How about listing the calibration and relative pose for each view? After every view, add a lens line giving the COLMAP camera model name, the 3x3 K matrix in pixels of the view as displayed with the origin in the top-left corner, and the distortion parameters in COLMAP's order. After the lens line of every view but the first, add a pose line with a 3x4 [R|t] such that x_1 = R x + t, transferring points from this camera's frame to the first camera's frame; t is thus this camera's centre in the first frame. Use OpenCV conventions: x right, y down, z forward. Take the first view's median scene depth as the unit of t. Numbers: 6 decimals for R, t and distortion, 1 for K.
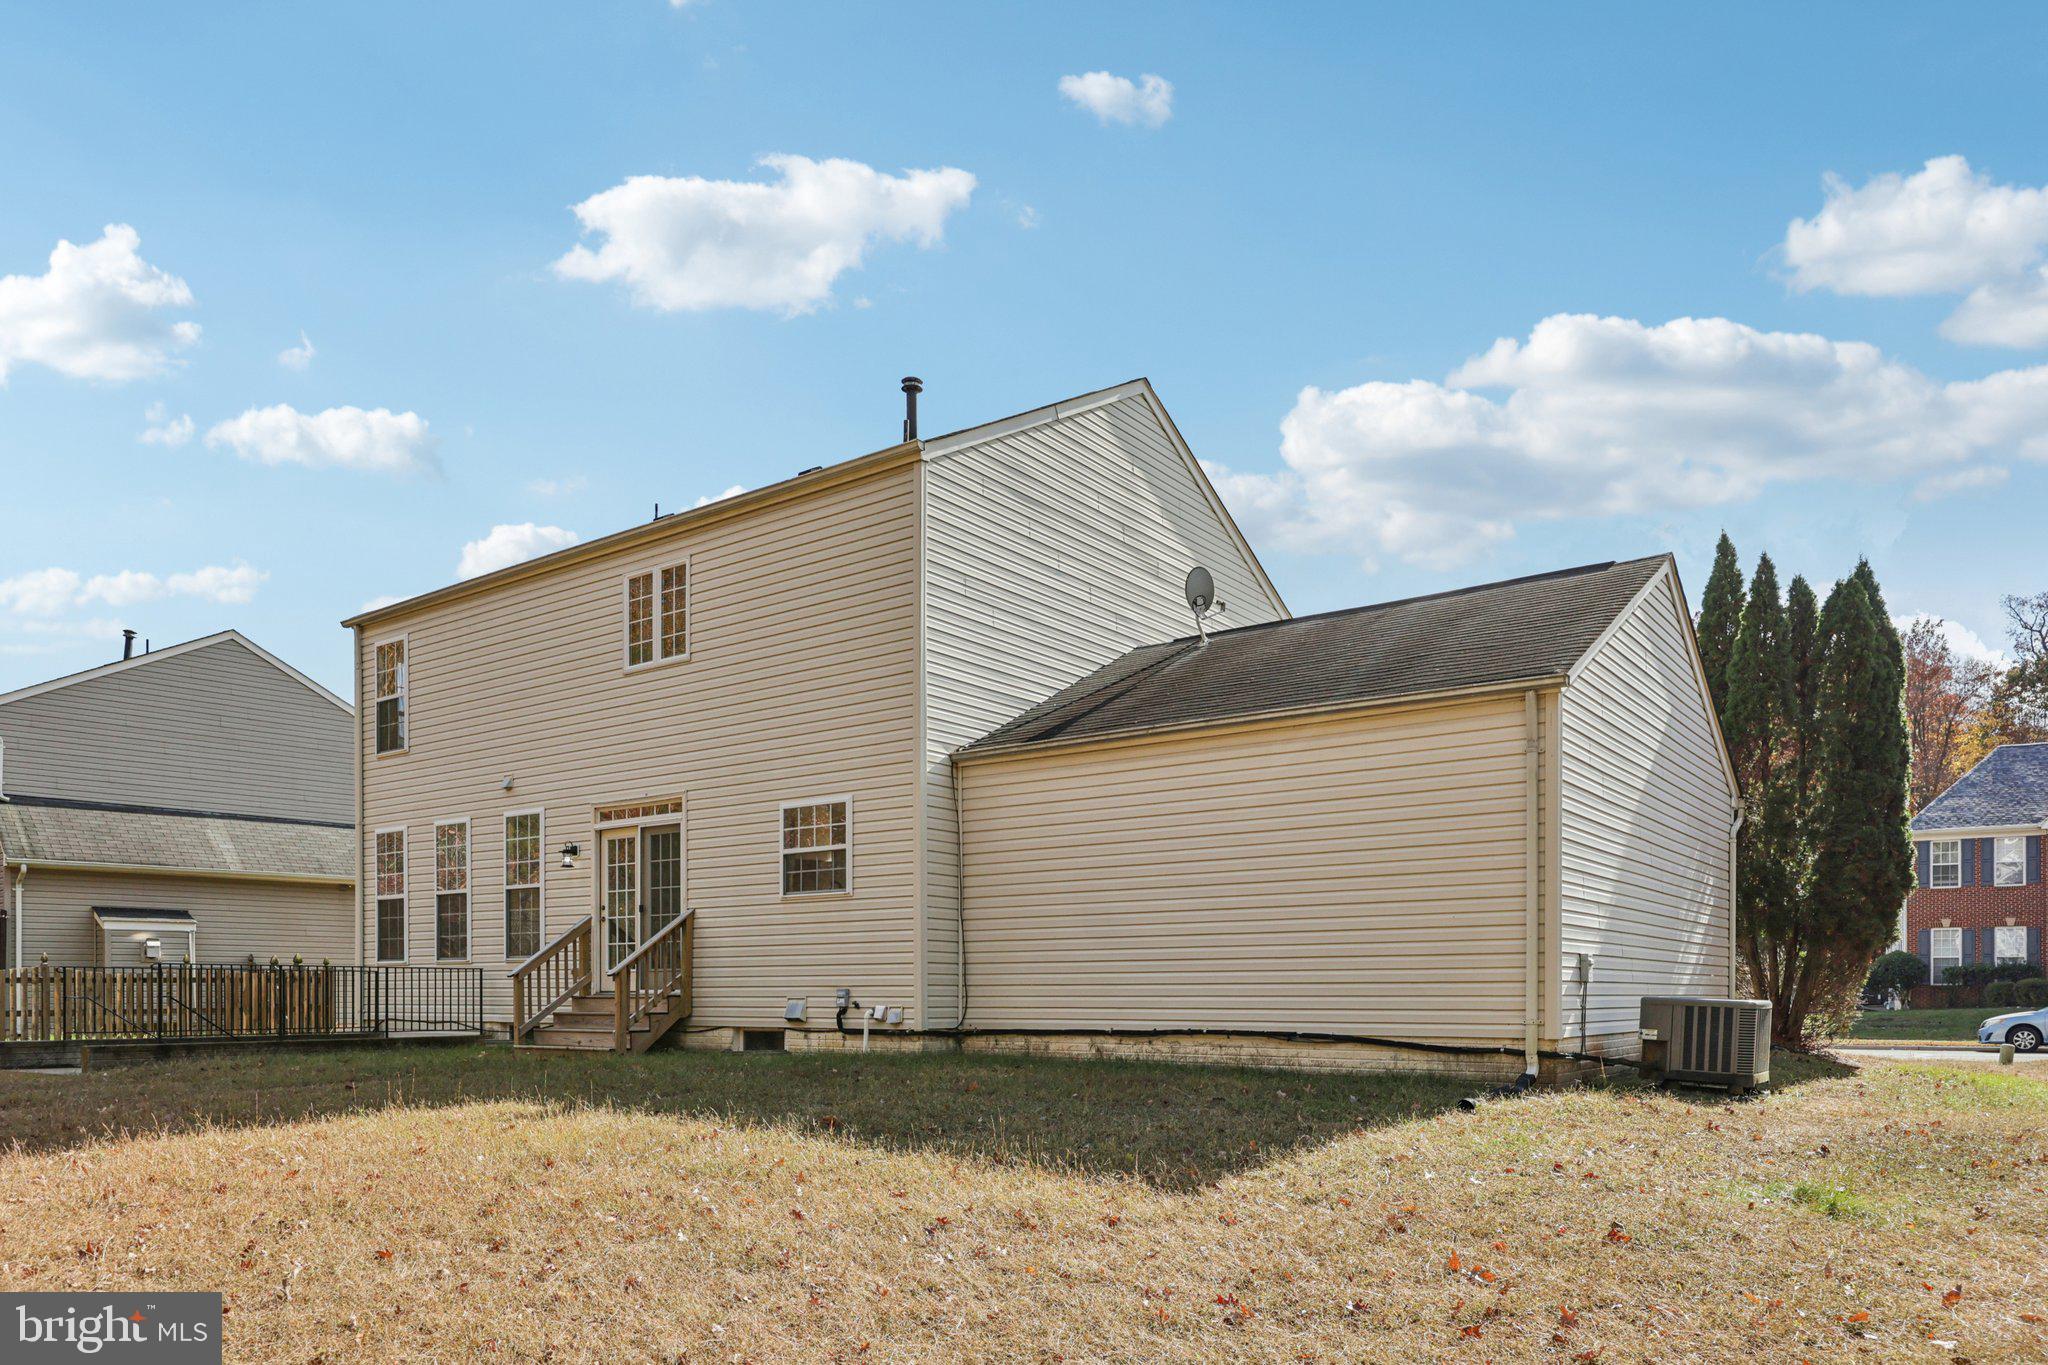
lens RADIAL K [[1393.2, 0, 1028.6], [0, 1393.2, 677.3], [0, 0, 1]] dist [0.005991, 0.001847]
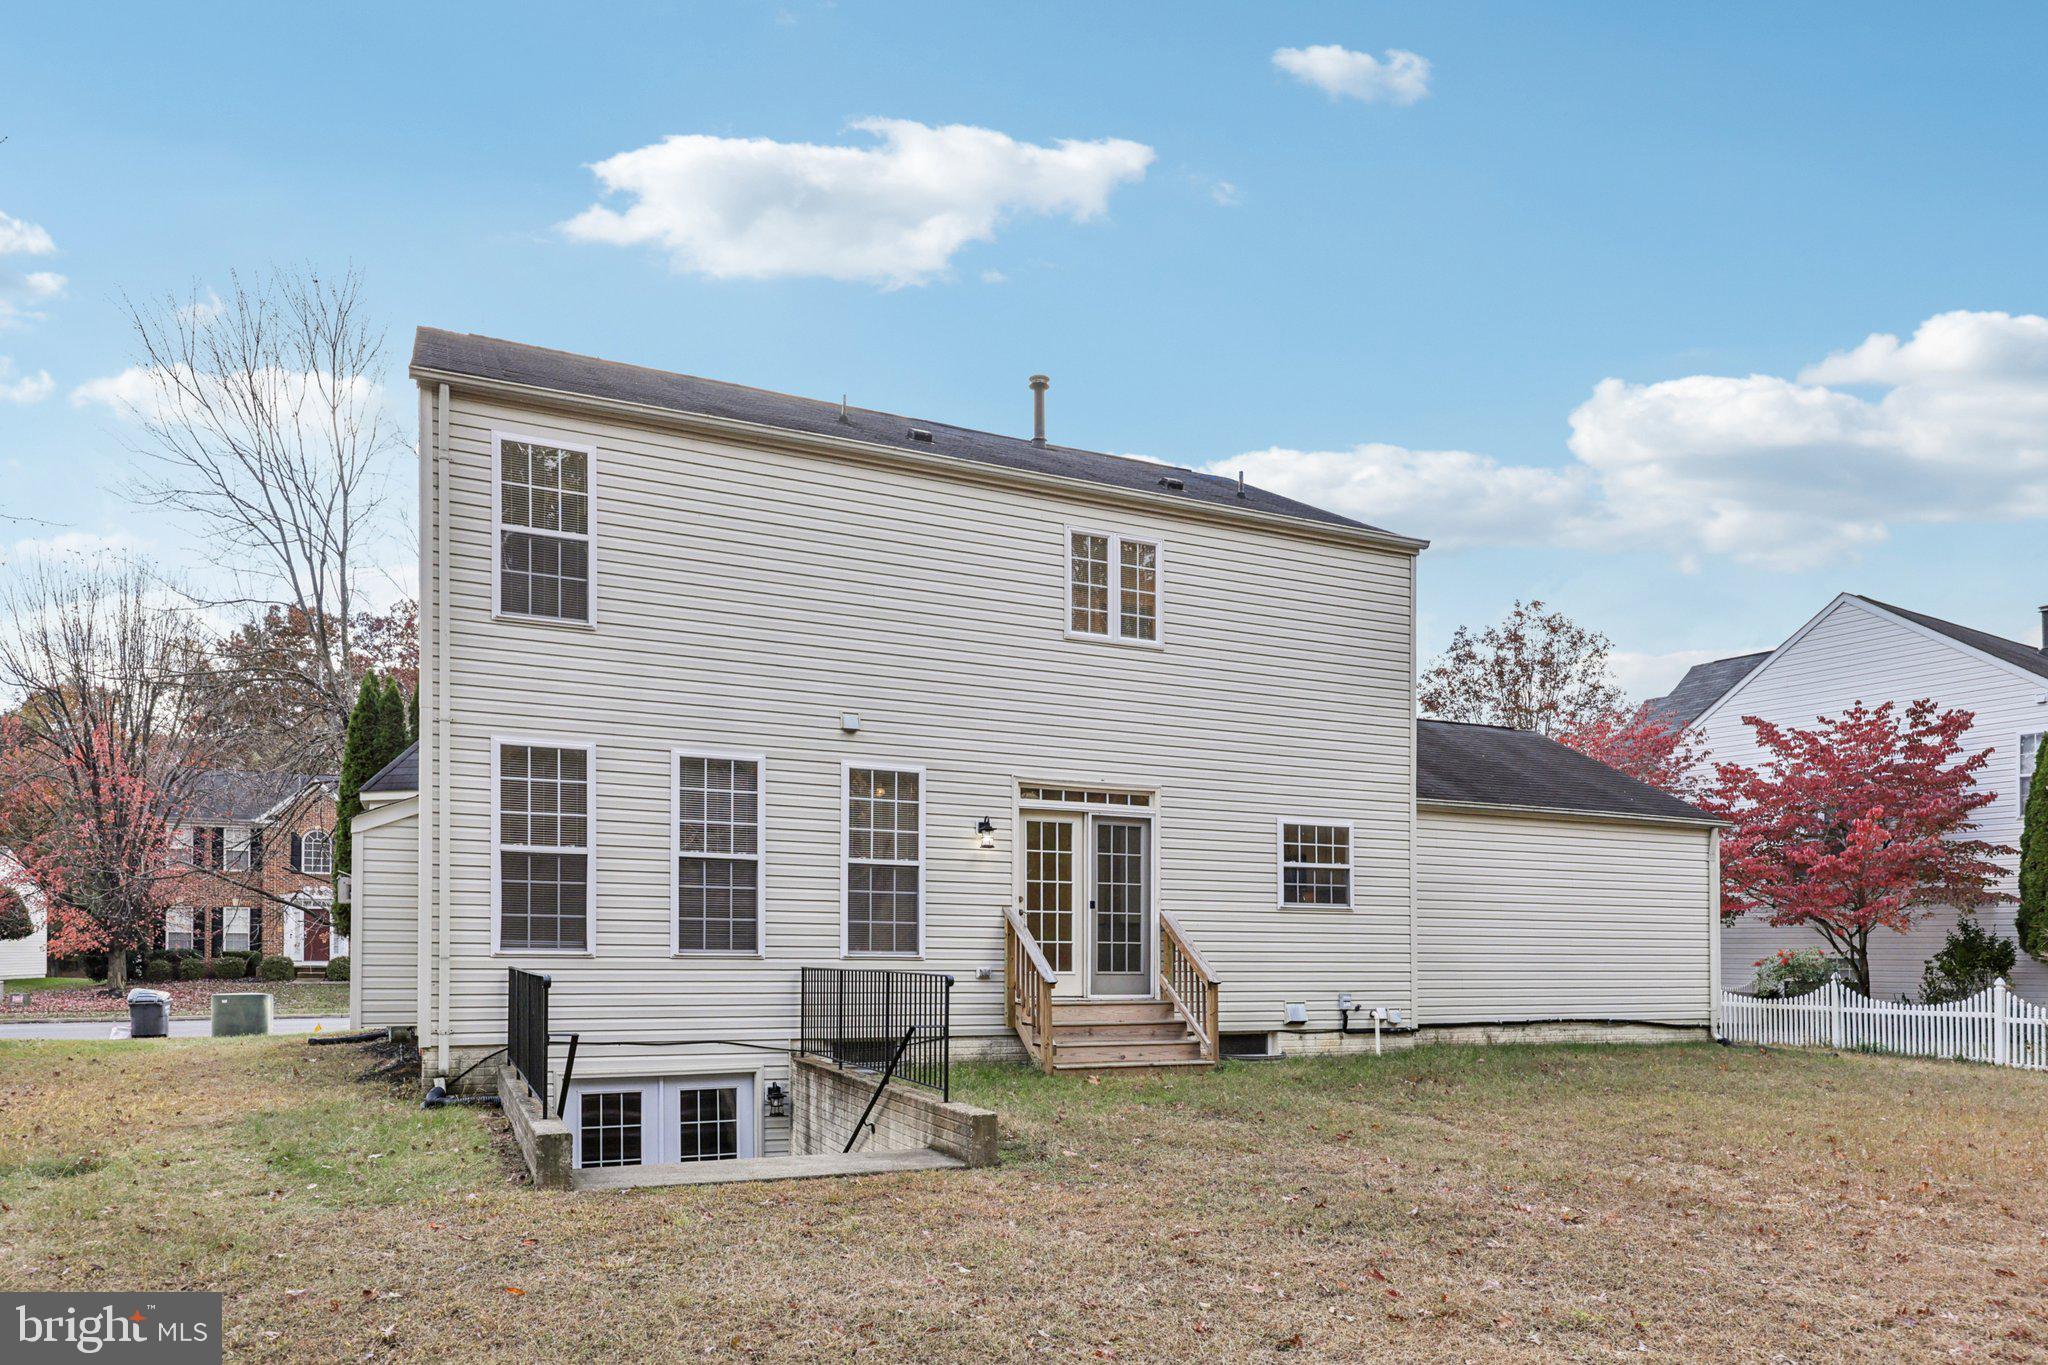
lens RADIAL K [[1288.0, 0, 1040.0], [0, 1288.0, 677.6], [0, 0, 1]] dist [0.012714, 0.000550]
pose [[0.473261, 0.191882, 0.859770, -1.139850], [-0.202455, 0.973556, -0.105835, 0.128961], [-0.857342, -0.123977, 0.499594, 0.688807]]
